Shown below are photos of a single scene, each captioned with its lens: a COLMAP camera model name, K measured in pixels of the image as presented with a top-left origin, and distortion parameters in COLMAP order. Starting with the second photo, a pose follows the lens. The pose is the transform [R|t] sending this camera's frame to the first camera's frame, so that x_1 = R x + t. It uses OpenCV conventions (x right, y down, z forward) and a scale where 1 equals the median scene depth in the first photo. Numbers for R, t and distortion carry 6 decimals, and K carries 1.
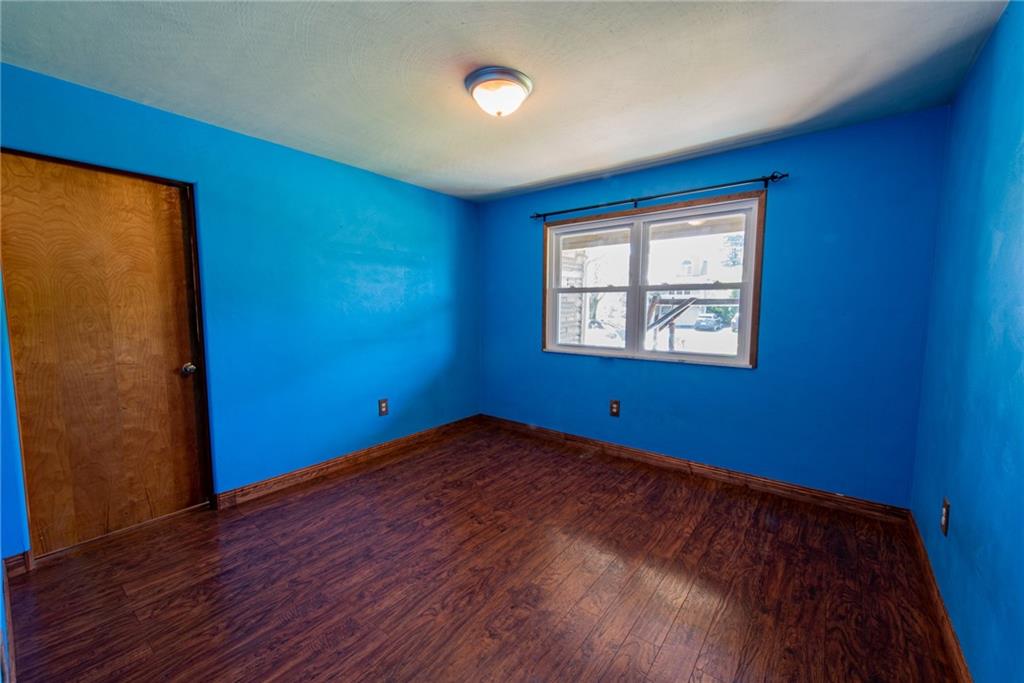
lens RADIAL K [[406.3, 0, 513.4], [0, 406.3, 343.8], [0, 0, 1]] dist [0.017272, -0.007277]
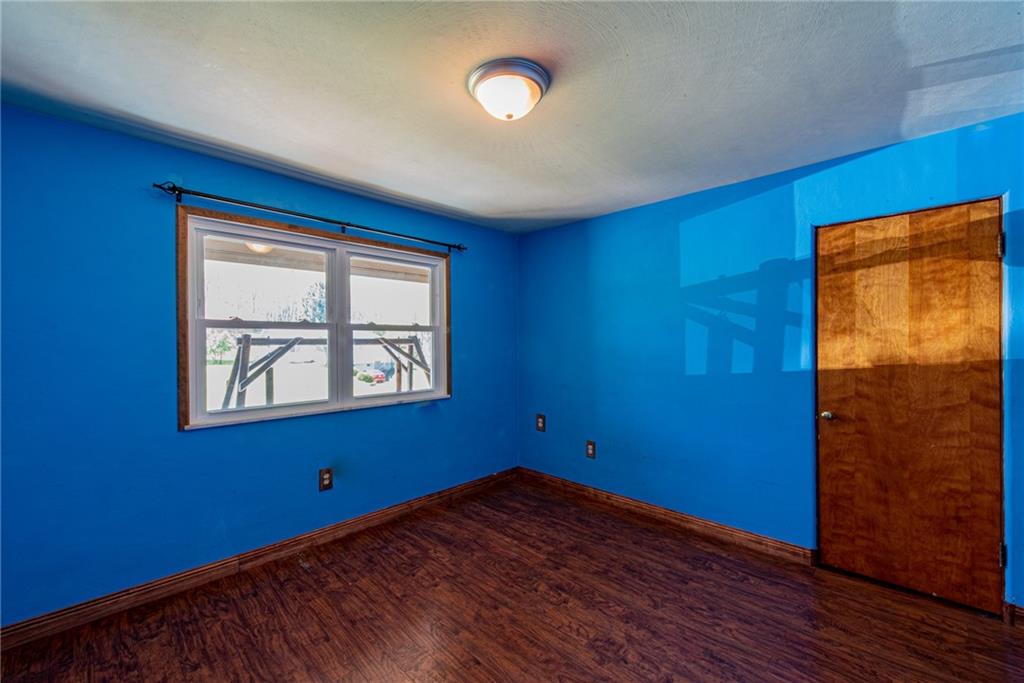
lens RADIAL K [[406.3, 0, 513.4], [0, 406.3, 343.8], [0, 0, 1]] dist [0.017272, -0.007277]
pose [[0.125280, -0.001624, 0.992120, -0.549472], [0.101757, 0.994746, -0.011221, -0.060300], [-0.986889, 0.102361, 0.124787, 0.608940]]
